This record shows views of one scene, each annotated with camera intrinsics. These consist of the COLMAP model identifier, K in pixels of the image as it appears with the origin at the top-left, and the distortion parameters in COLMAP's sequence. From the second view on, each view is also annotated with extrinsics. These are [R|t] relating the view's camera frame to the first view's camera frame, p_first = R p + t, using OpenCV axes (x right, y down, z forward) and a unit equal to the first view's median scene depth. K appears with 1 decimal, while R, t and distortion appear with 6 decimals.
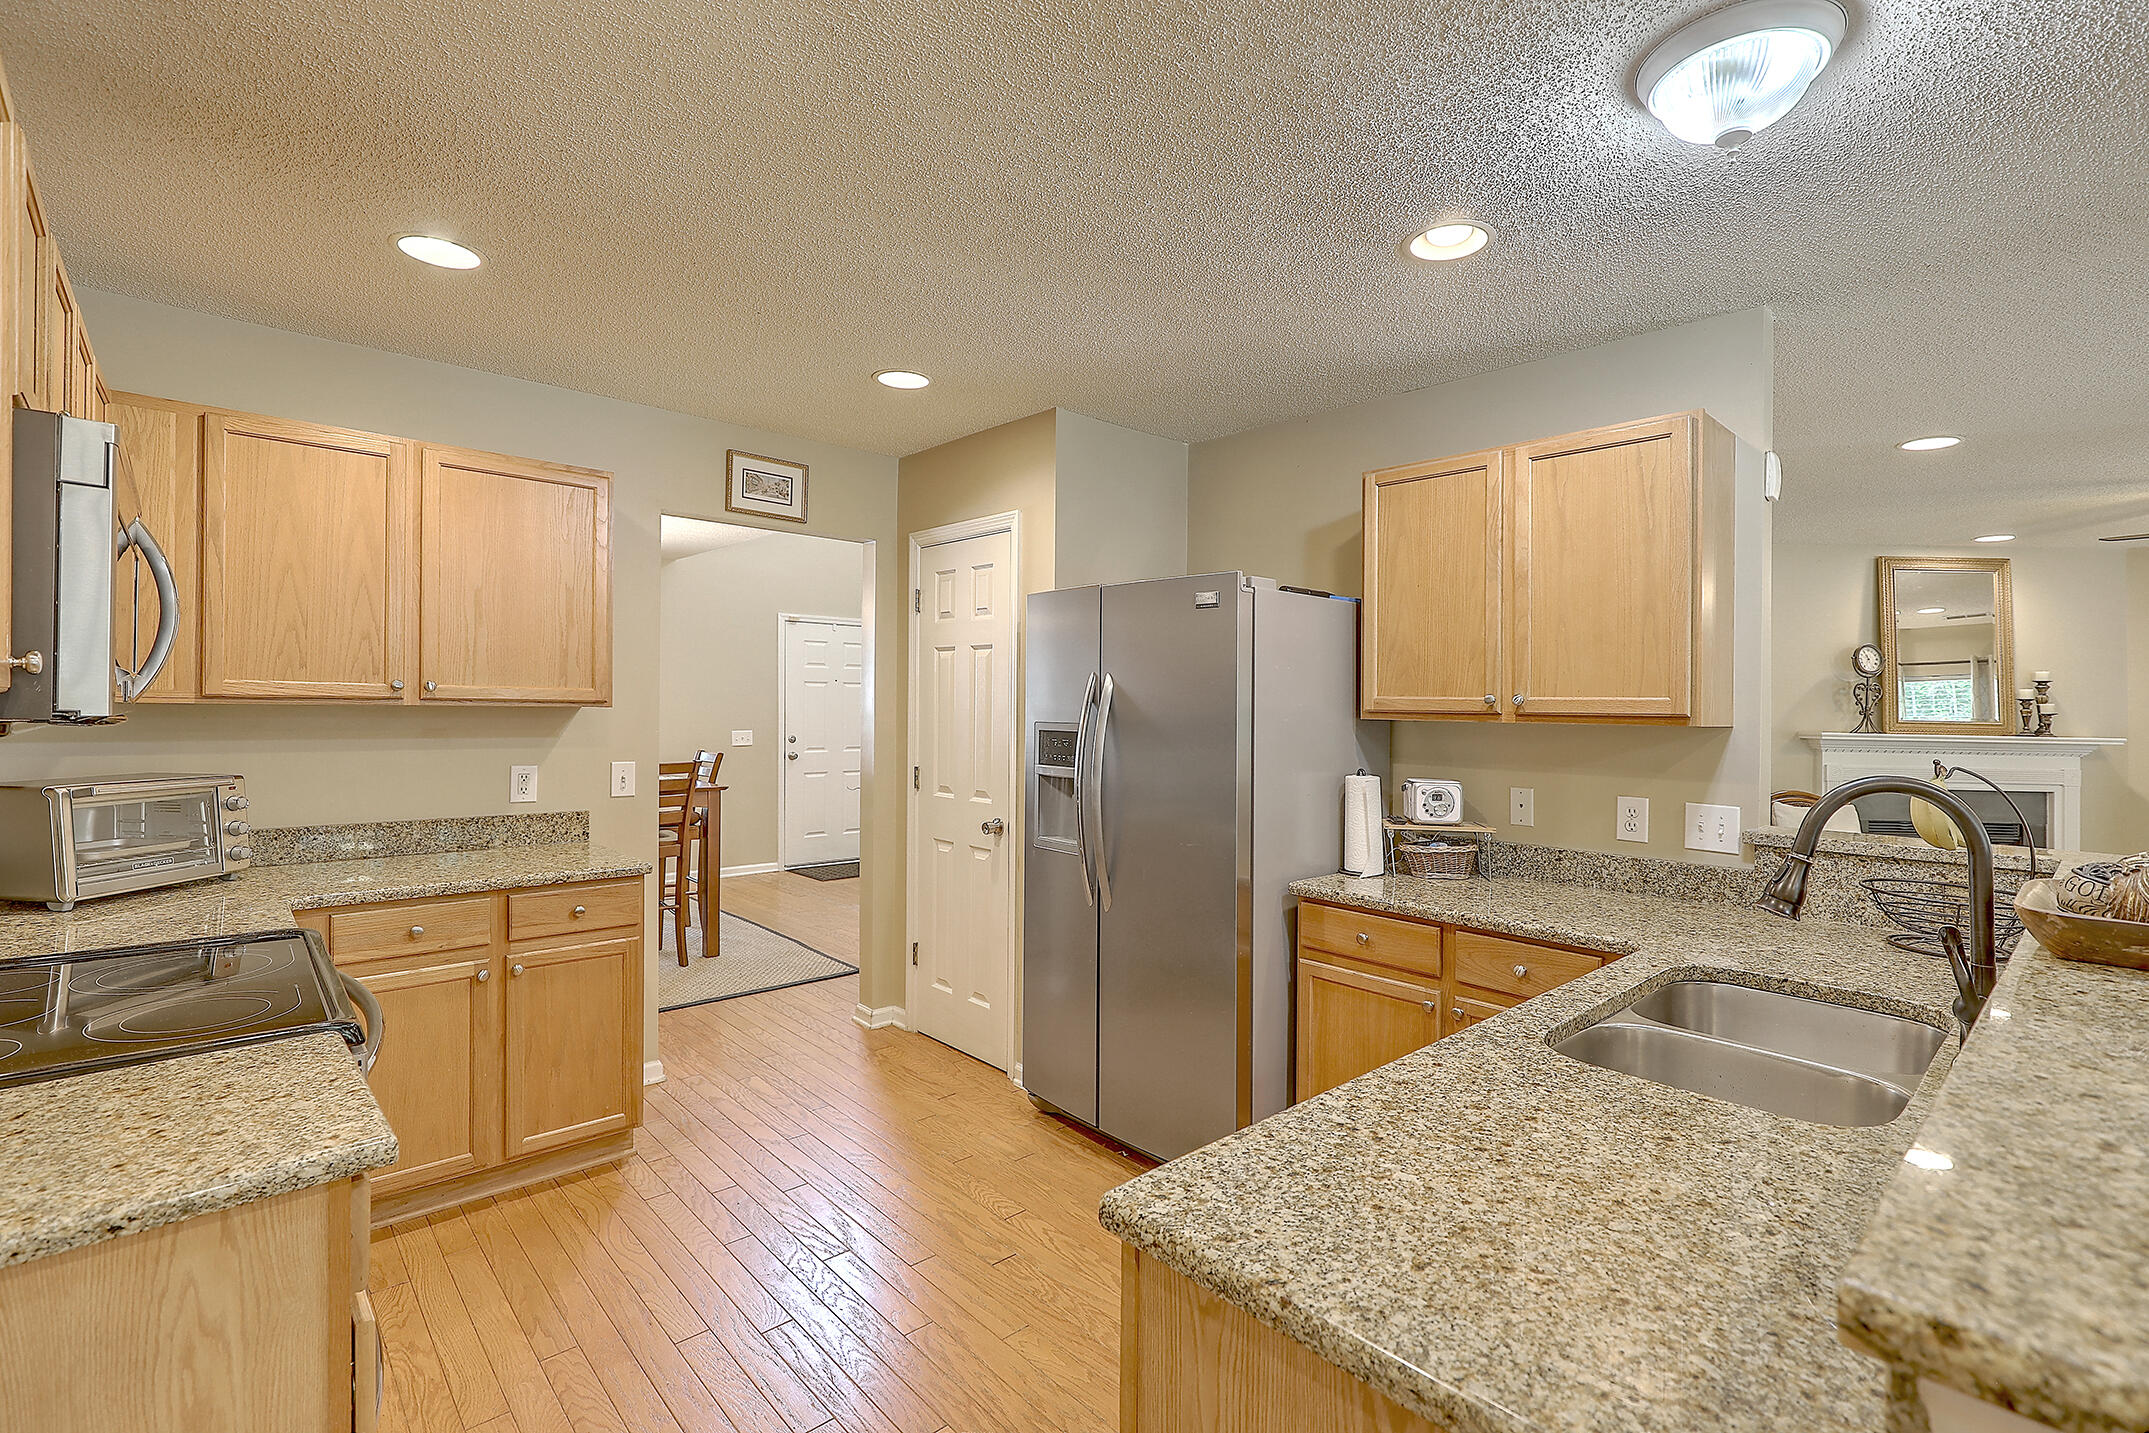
lens RADIAL K [[962.1, 0, 1087.8], [0, 962.1, 711.0], [0, 0, 1]] dist [0.002165, 0.000481]
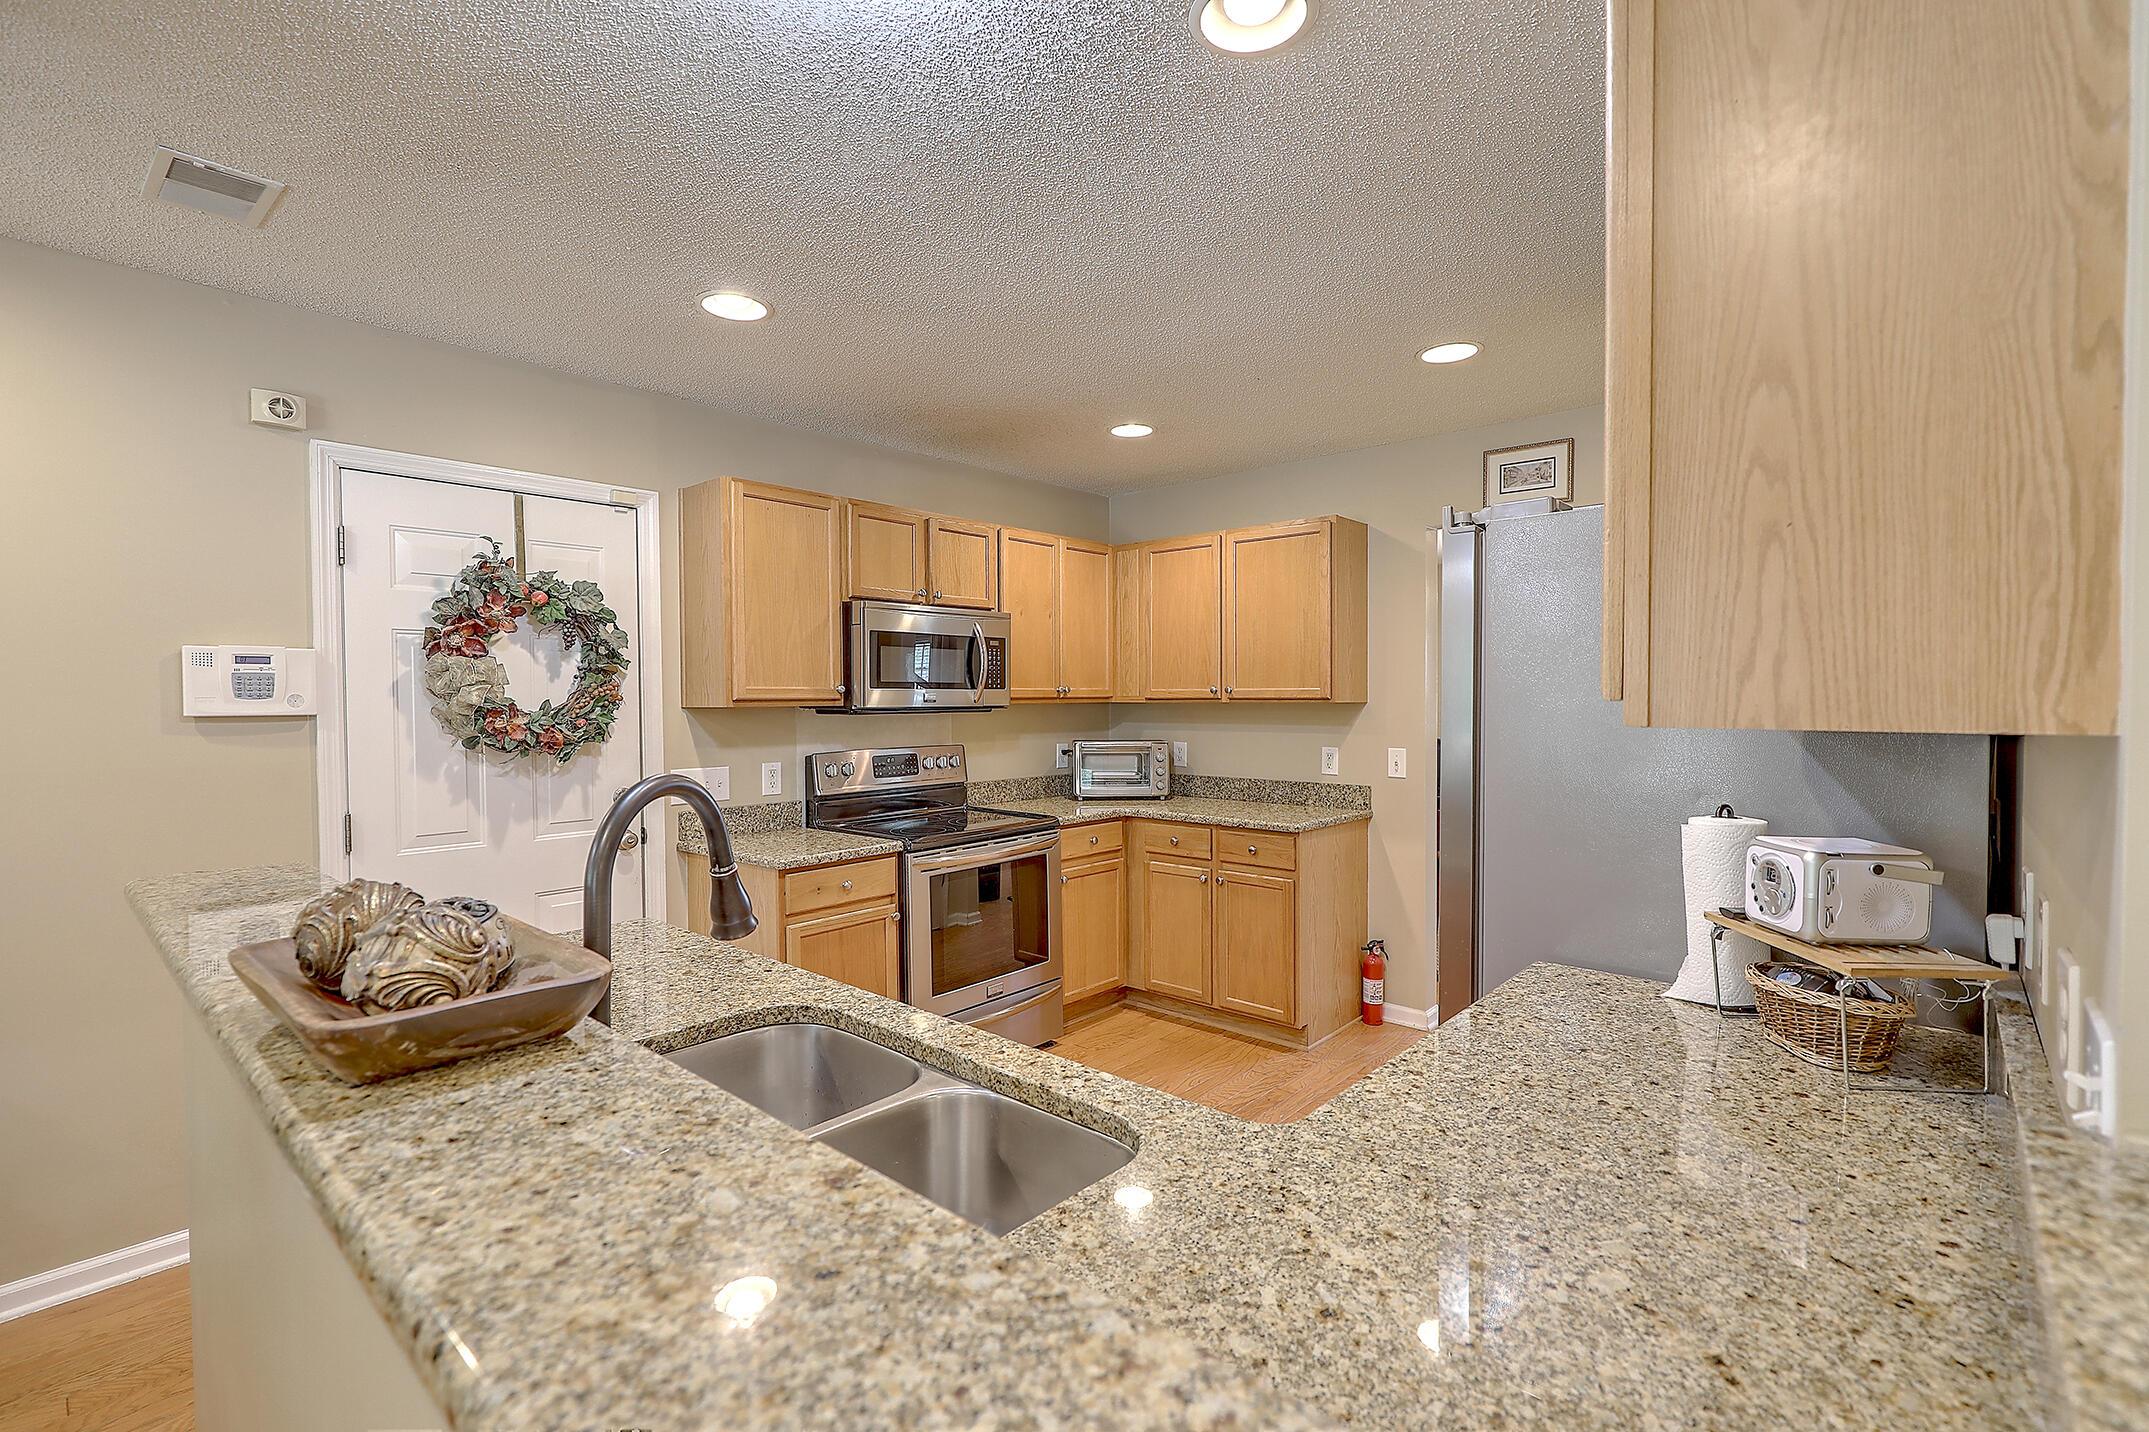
lens RADIAL K [[962.1, 0, 1087.7], [0, 962.1, 724.0], [0, 0, 1]] dist [0.002165, 0.000481]
pose [[0.090264, 0.011733, -0.995849, 0.914659], [0.003914, 0.999919, 0.012136, 0.009281], [0.995910, -0.004993, 0.090210, 0.706985]]
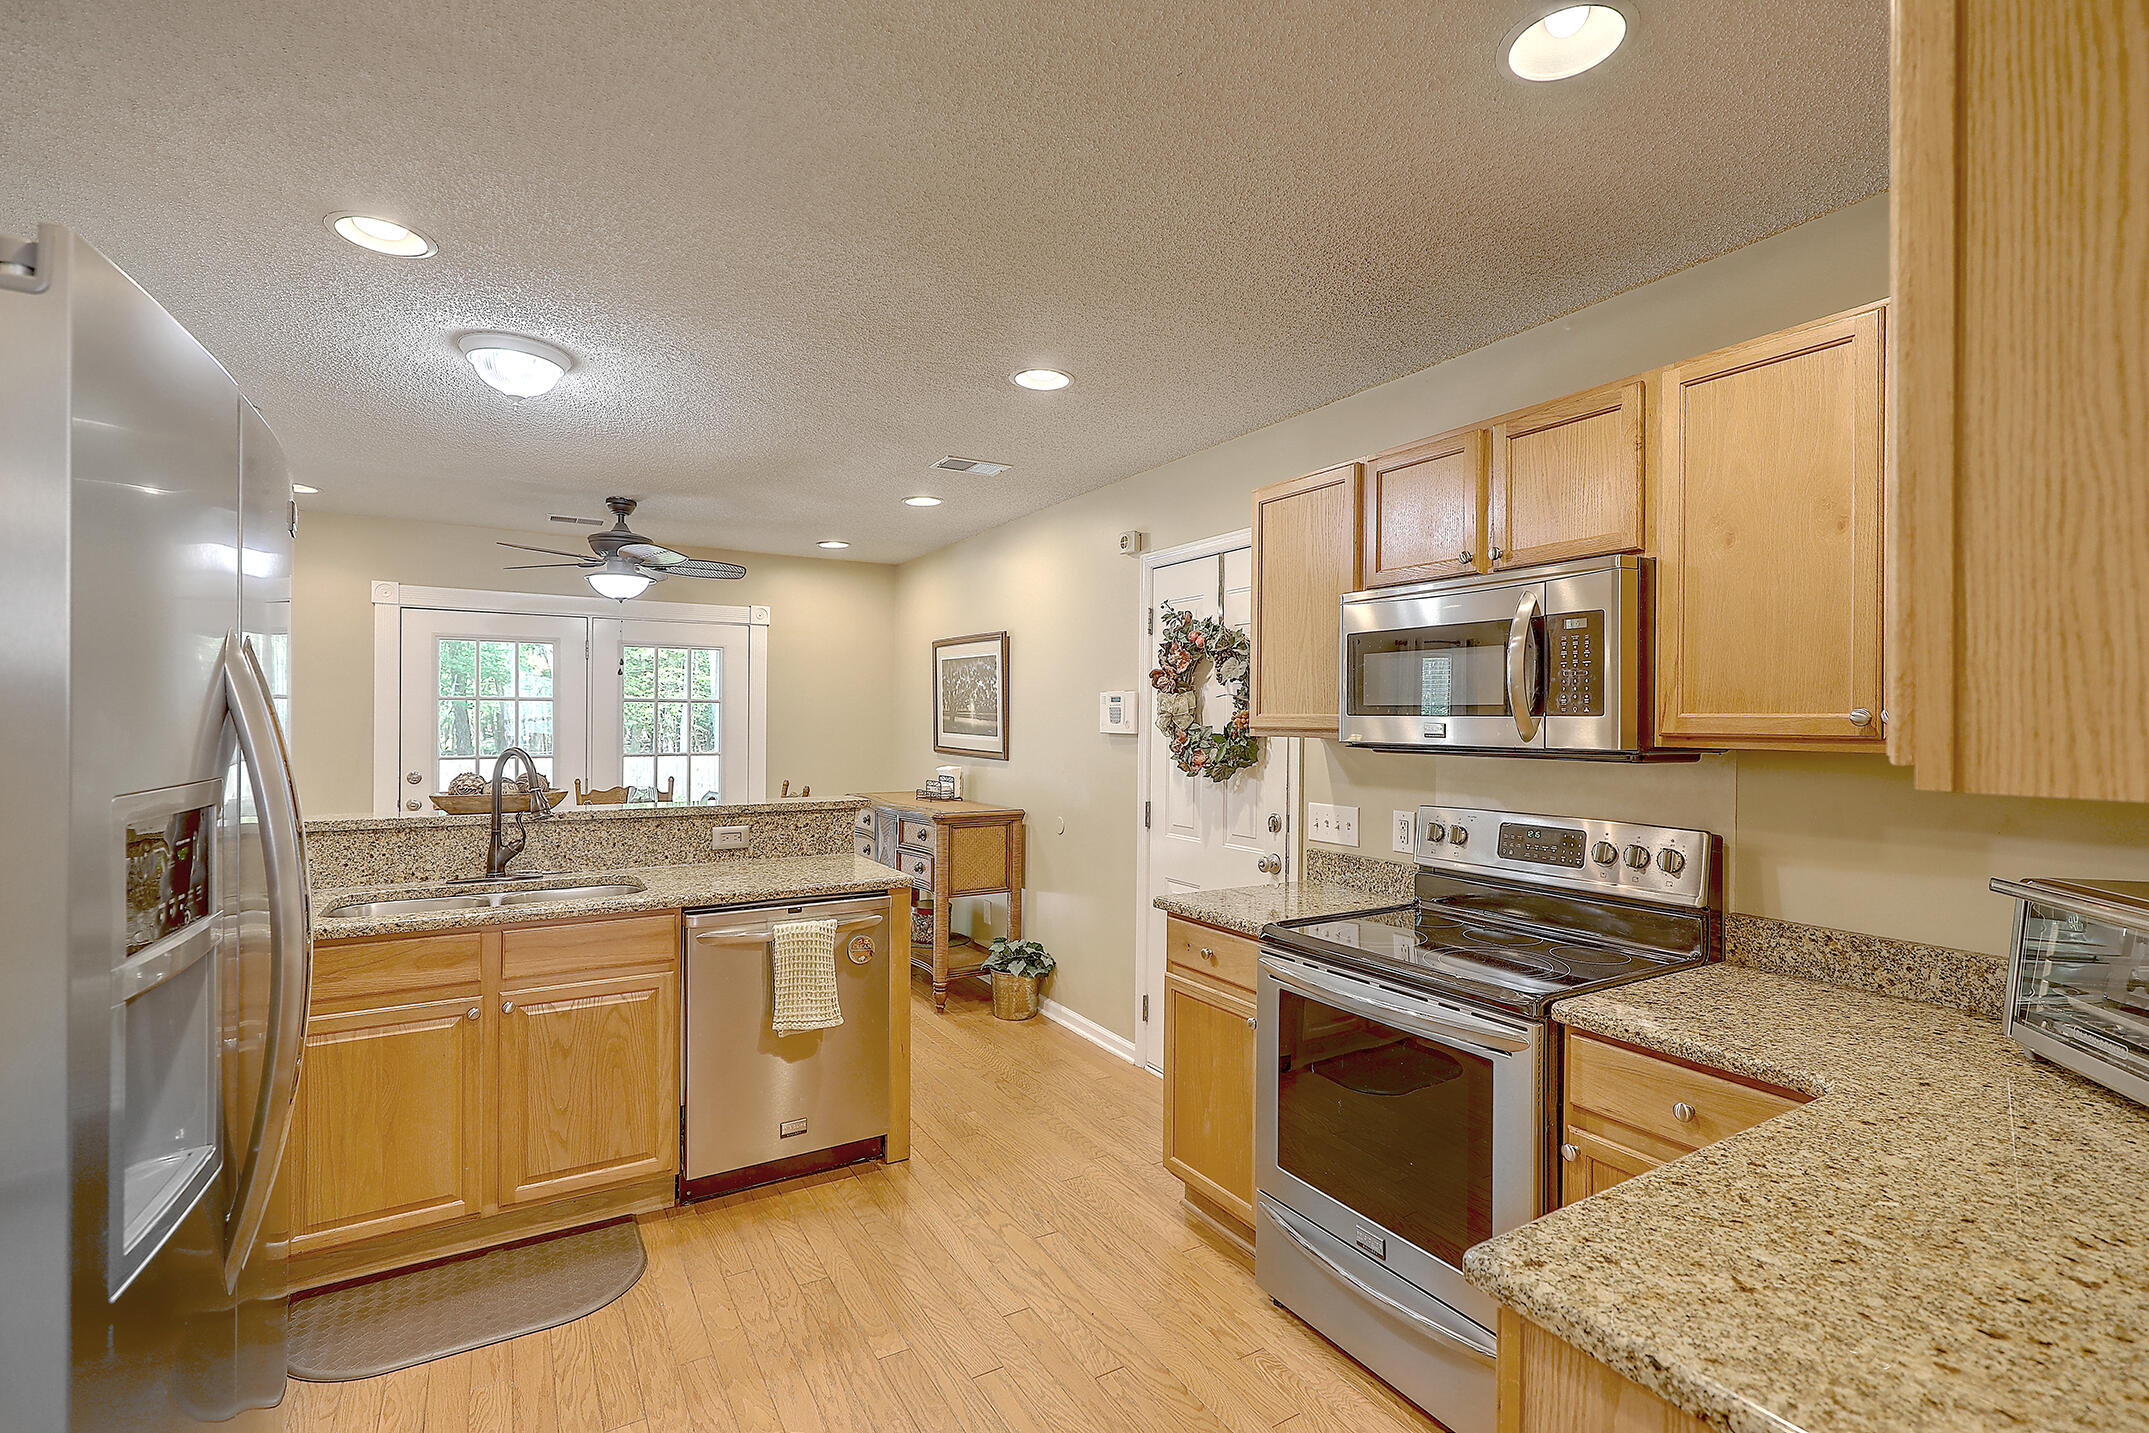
lens RADIAL K [[962.1, 0, 1075.8], [0, 962.1, 712.5], [0, 0, 1]] dist [0.002165, 0.000481]
pose [[-0.976050, -0.018658, 0.216746, -0.176677], [-0.019338, 0.999812, -0.001014, -0.016847], [-0.216687, -0.005181, -0.976227, 1.384558]]
